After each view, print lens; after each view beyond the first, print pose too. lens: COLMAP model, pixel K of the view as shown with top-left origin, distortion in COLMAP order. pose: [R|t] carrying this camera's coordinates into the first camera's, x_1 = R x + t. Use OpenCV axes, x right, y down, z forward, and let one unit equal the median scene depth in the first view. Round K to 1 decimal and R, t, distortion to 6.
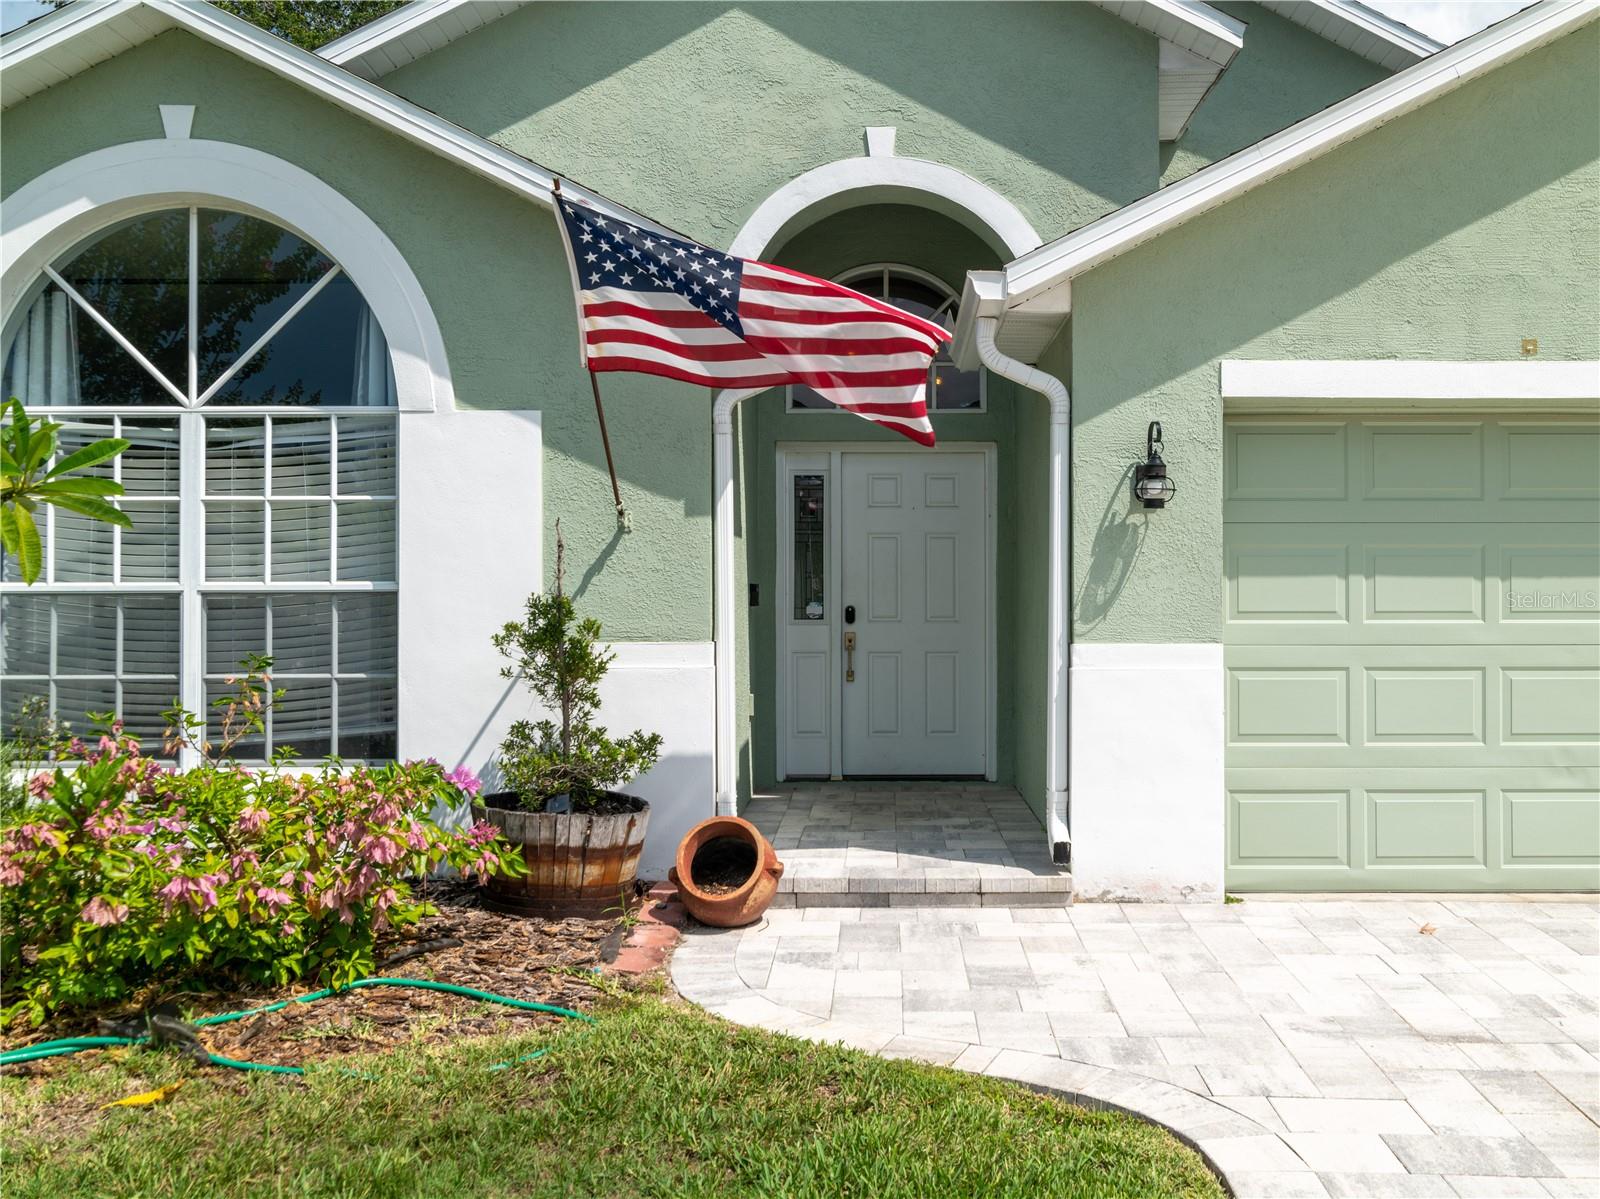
lens RADIAL K [[1396.2, 0, 805.0], [0, 1396.2, 622.5], [0, 0, 1]] dist [-0.022716, 0.008477]
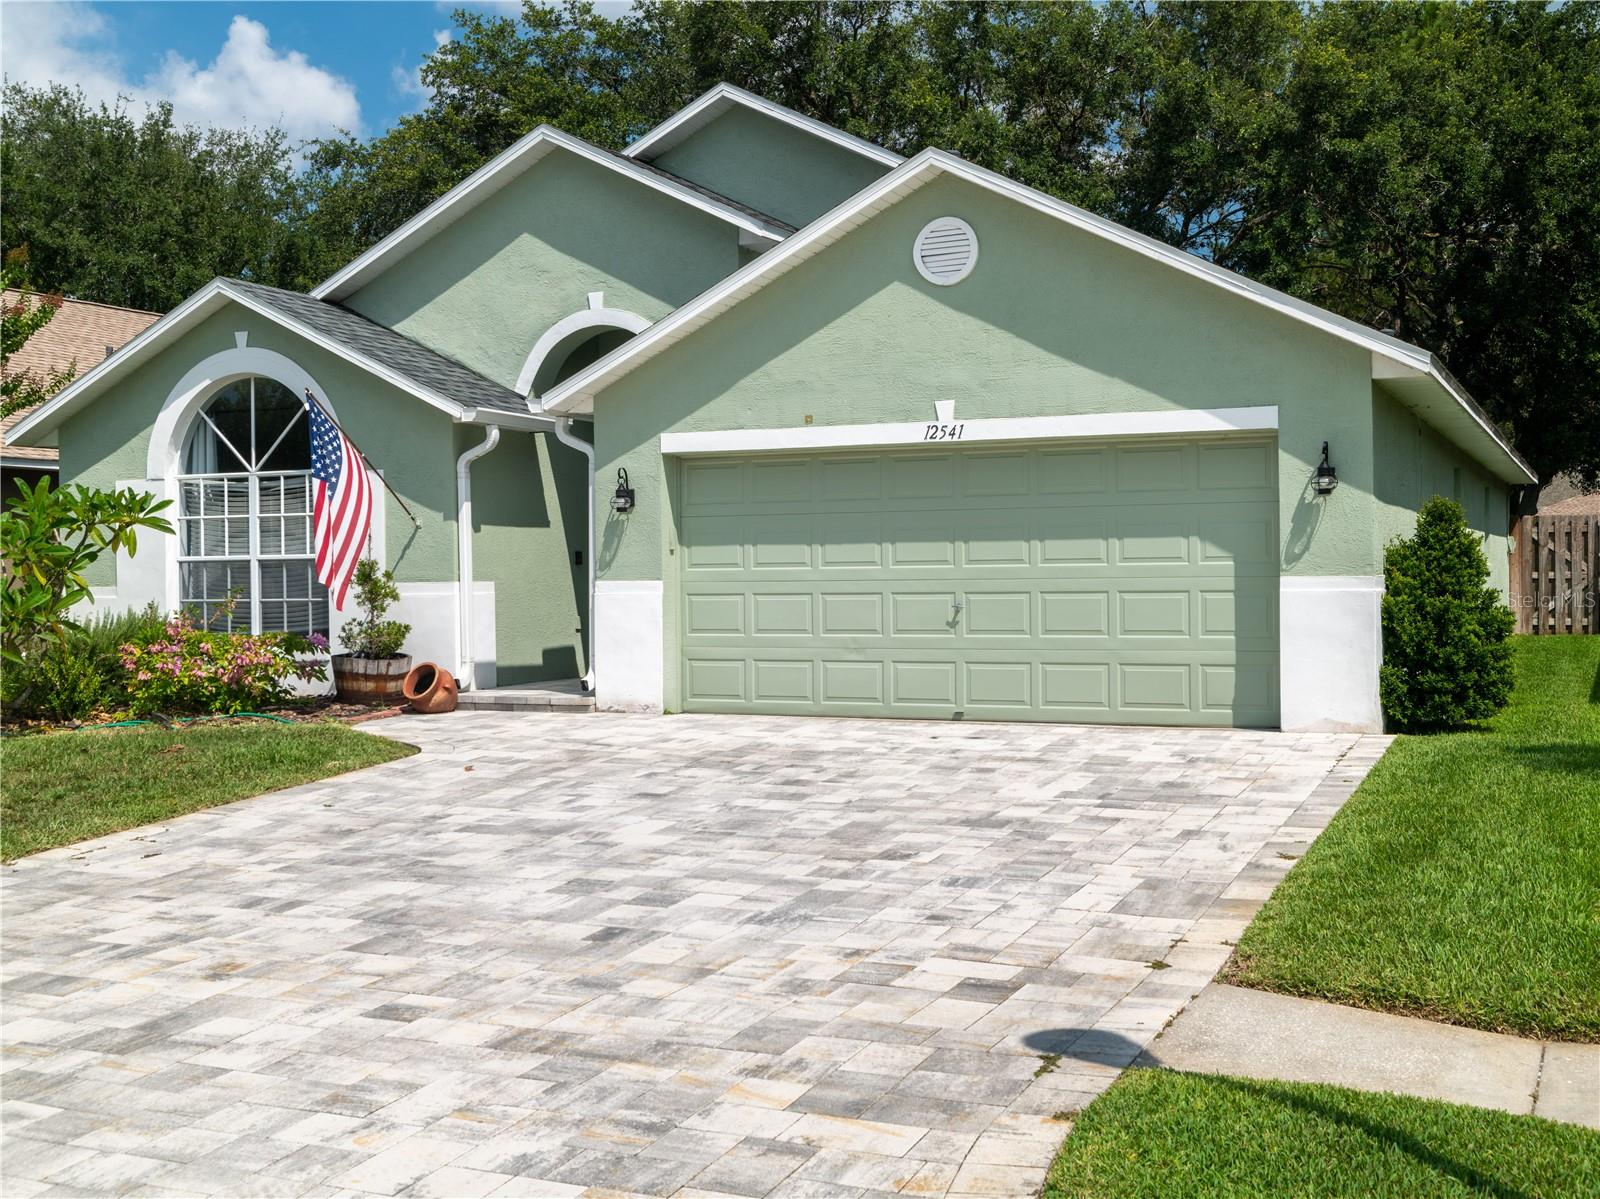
lens RADIAL K [[1961.8, 0, 800.0], [0, 1961.8, 599.5], [0, 0, 1]] dist [0.028701, 0.022678]
pose [[0.902039, -0.002766, -0.431645, 1.608115], [0.004717, 0.999983, 0.003450, 0.032075], [0.431628, -0.005148, 0.902037, -1.344904]]
